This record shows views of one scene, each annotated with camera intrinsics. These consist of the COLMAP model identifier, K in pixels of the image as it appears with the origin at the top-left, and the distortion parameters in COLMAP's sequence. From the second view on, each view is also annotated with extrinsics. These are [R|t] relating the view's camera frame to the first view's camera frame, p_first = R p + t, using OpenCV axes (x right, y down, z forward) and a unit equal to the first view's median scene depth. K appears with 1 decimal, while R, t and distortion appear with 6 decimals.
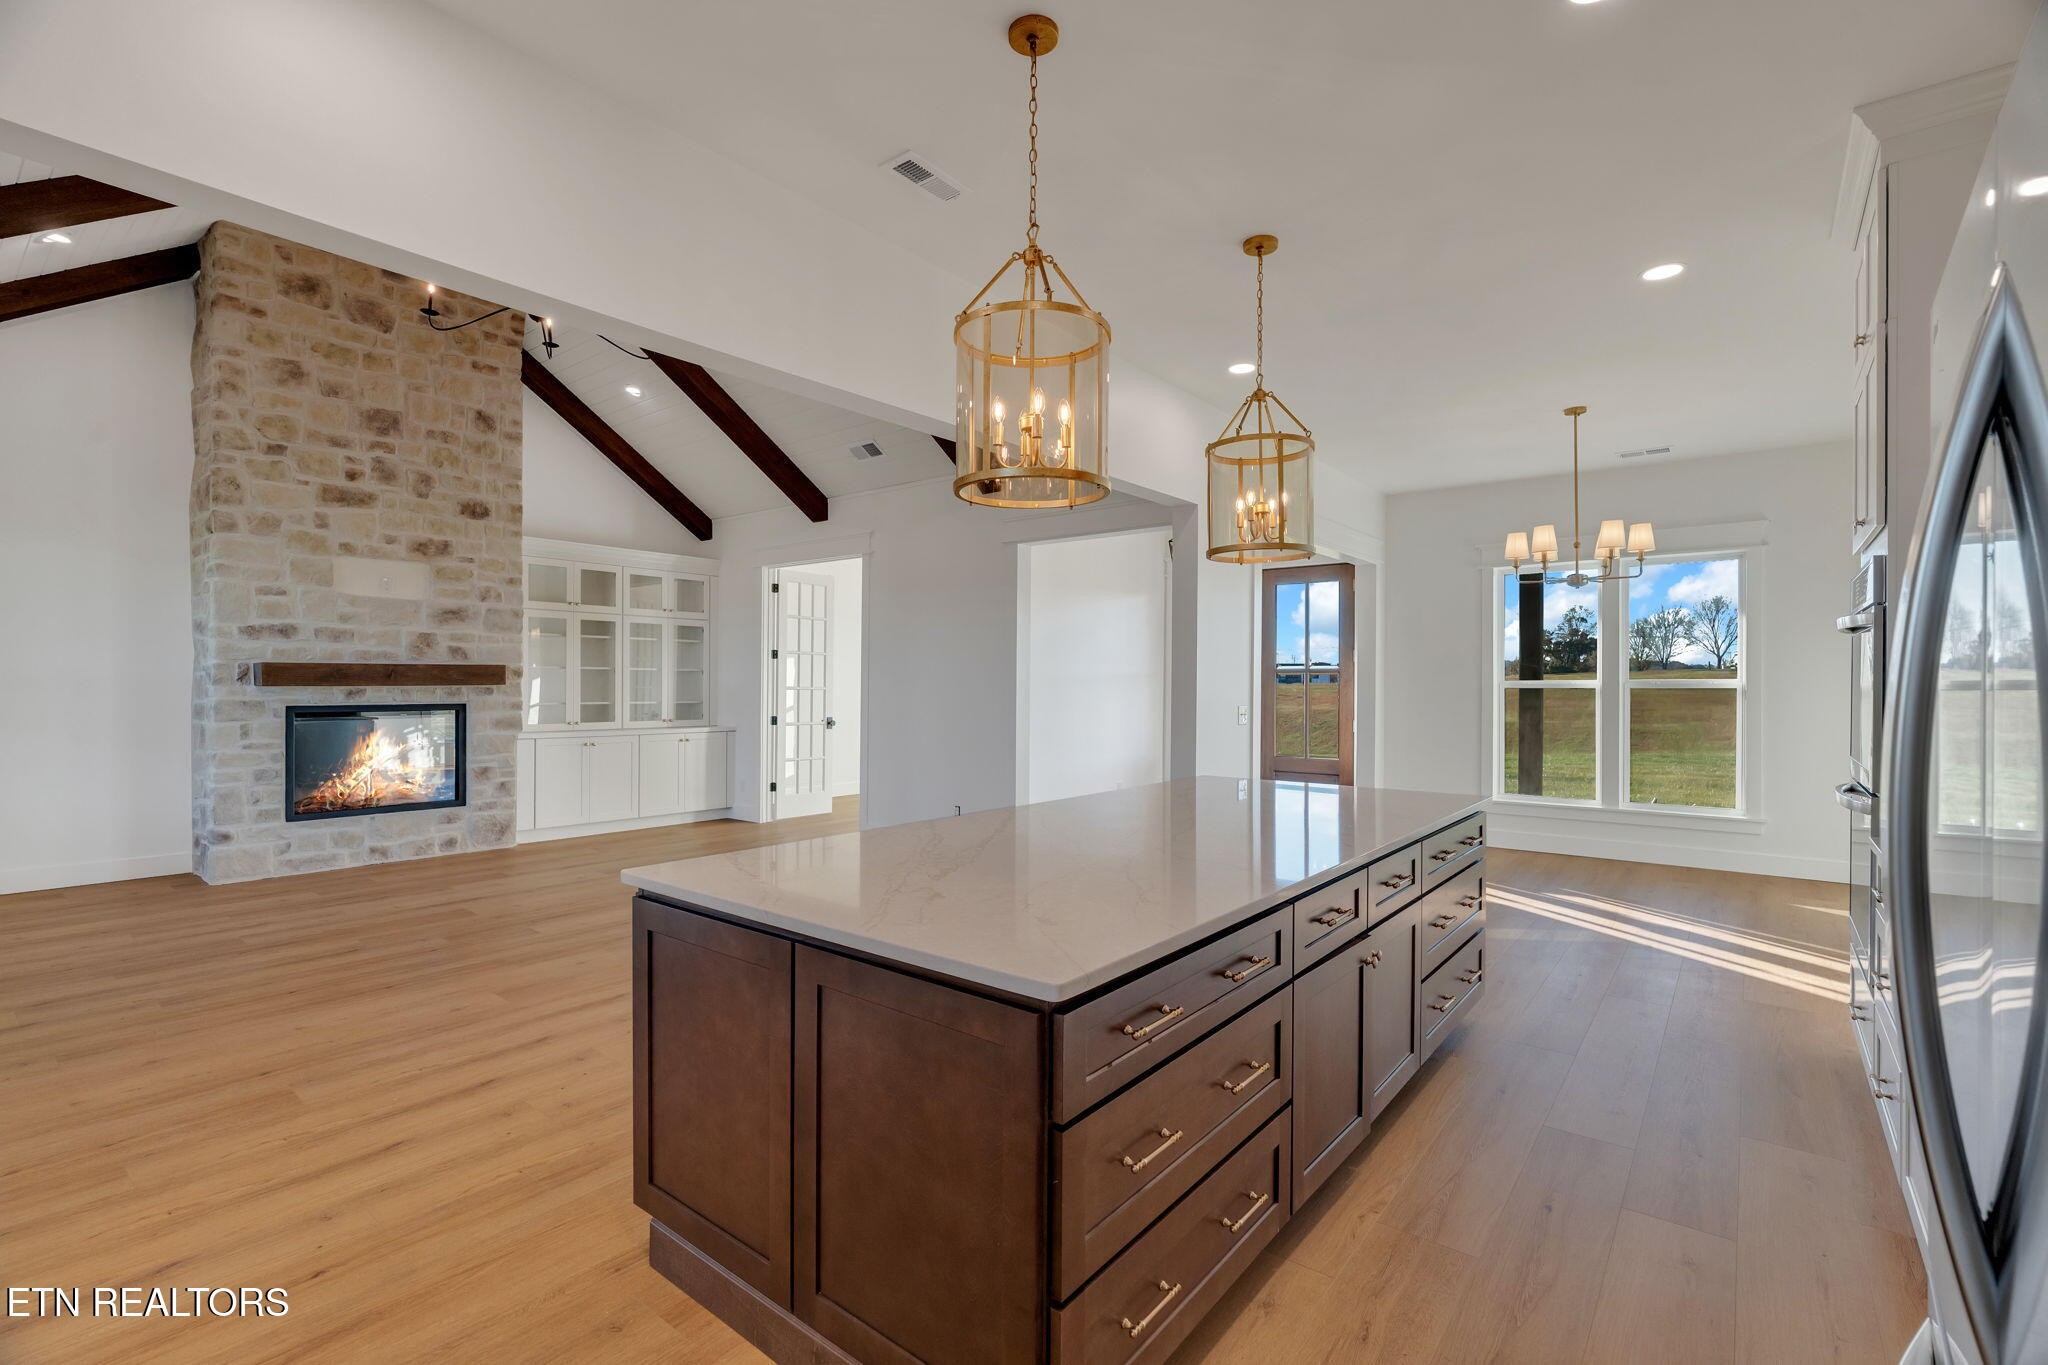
lens RADIAL K [[968.5, 0, 1044.3], [0, 968.5, 683.3], [0, 0, 1]] dist [-0.005835, 0.001399]
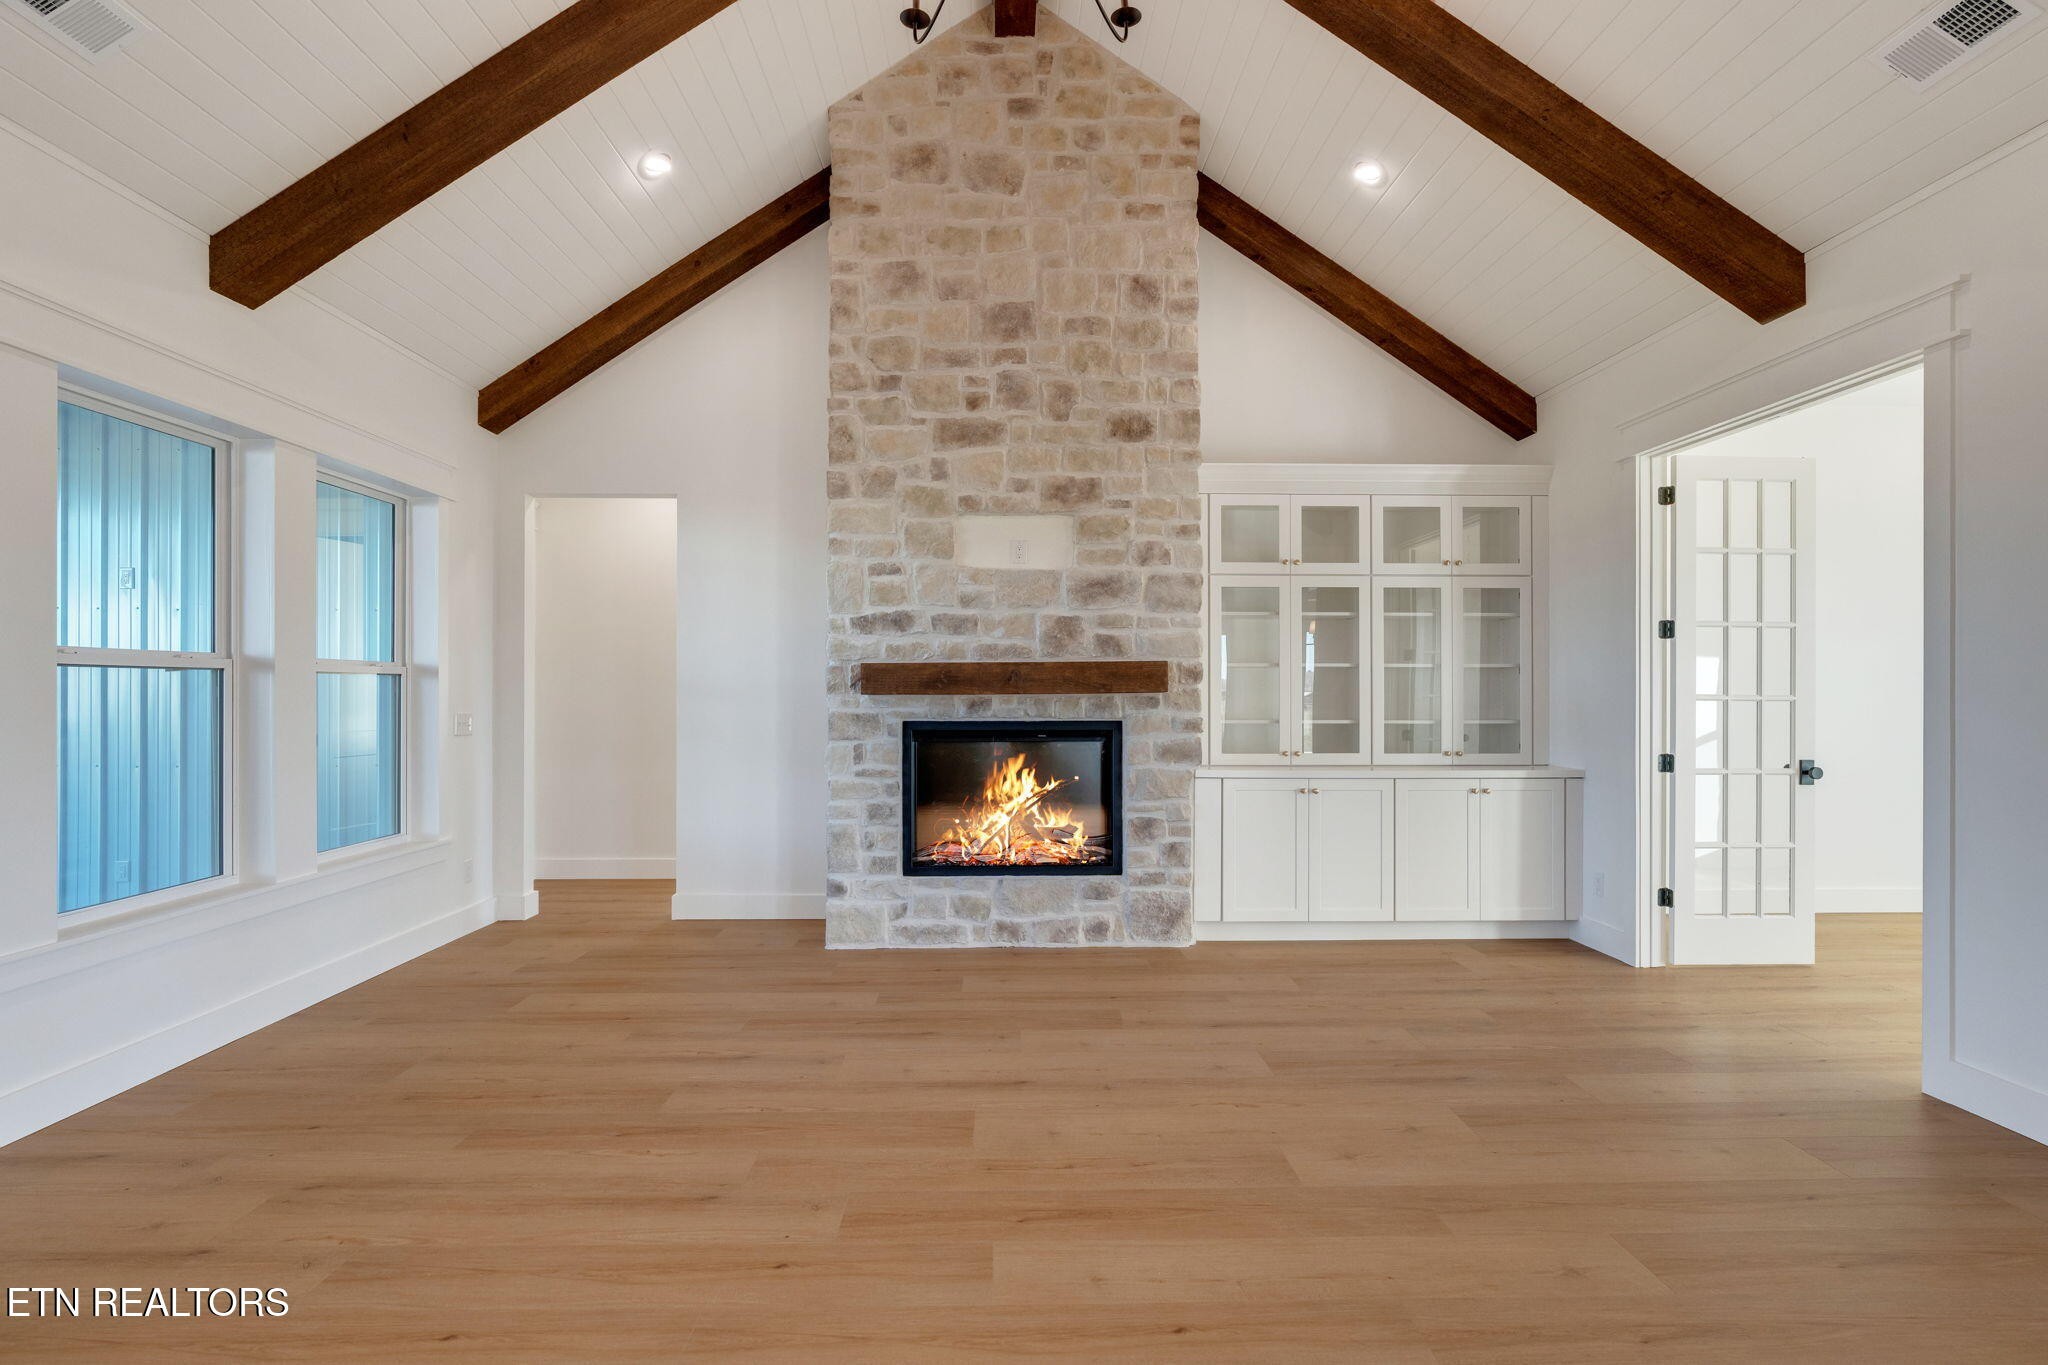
lens RADIAL K [[968.5, 0, 999.3], [0, 968.5, 684.0], [0, 0, 1]] dist [-0.005835, 0.001399]
pose [[0.630693, -0.010847, -0.775957, -0.133359], [0.003723, 0.999933, -0.010952, 0.002677], [0.776023, 0.004019, 0.630691, 0.509252]]
